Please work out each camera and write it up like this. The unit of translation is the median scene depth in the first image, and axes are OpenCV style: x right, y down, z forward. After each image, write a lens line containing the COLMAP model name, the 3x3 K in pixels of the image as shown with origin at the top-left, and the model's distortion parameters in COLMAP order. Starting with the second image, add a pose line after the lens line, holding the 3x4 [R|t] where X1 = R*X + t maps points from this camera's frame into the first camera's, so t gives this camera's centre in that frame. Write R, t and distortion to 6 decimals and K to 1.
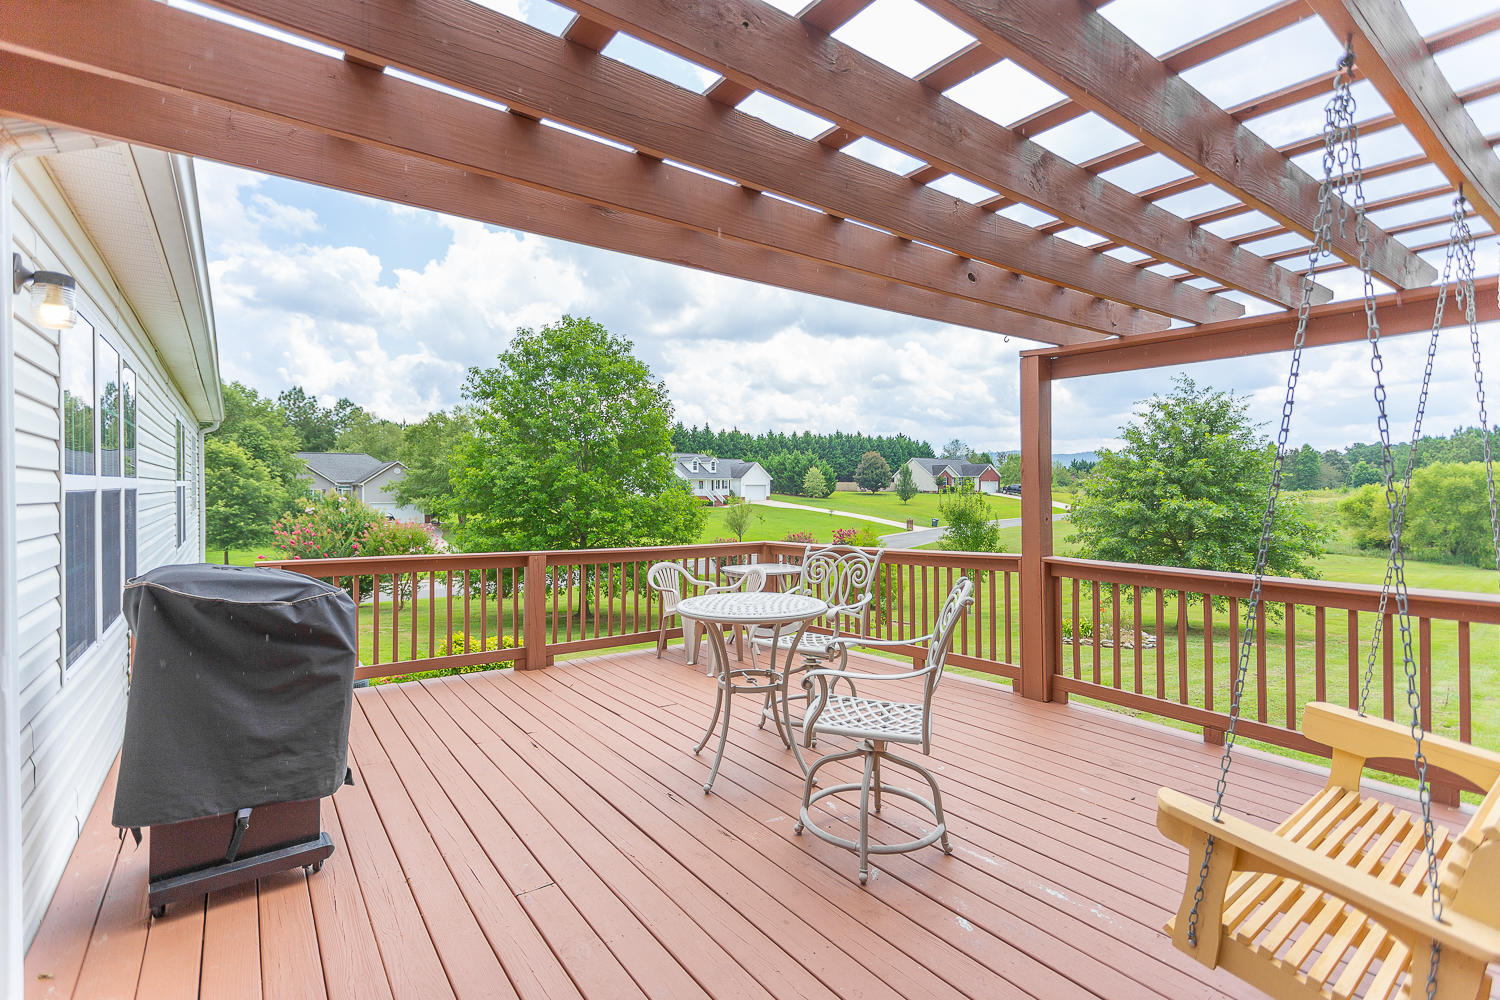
lens RADIAL K [[707.5, 0, 745.5], [0, 707.5, 494.5], [0, 0, 1]] dist [0.000630, 0.000366]
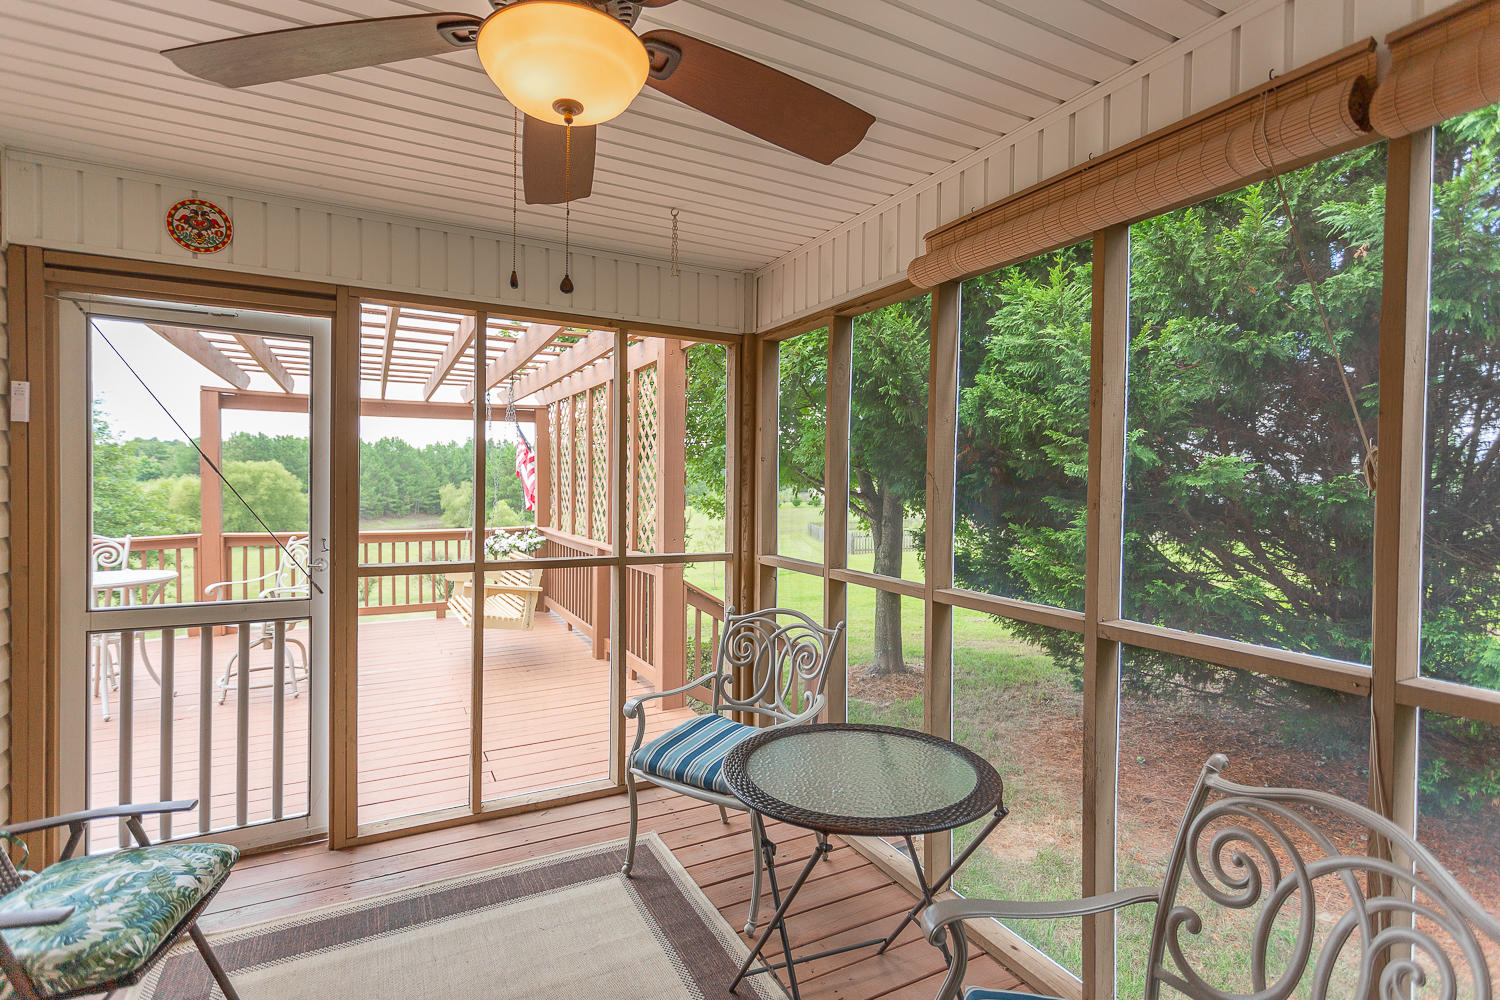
lens RADIAL K [[707.5, 0, 745.5], [0, 707.5, 494.5], [0, 0, 1]] dist [0.000630, 0.000366]
pose [[0.139550, -0.010264, 0.990162, -0.579163], [0.000725, 0.999947, 0.010263, -0.003670], [-0.990215, -0.000714, 0.139550, -0.167468]]
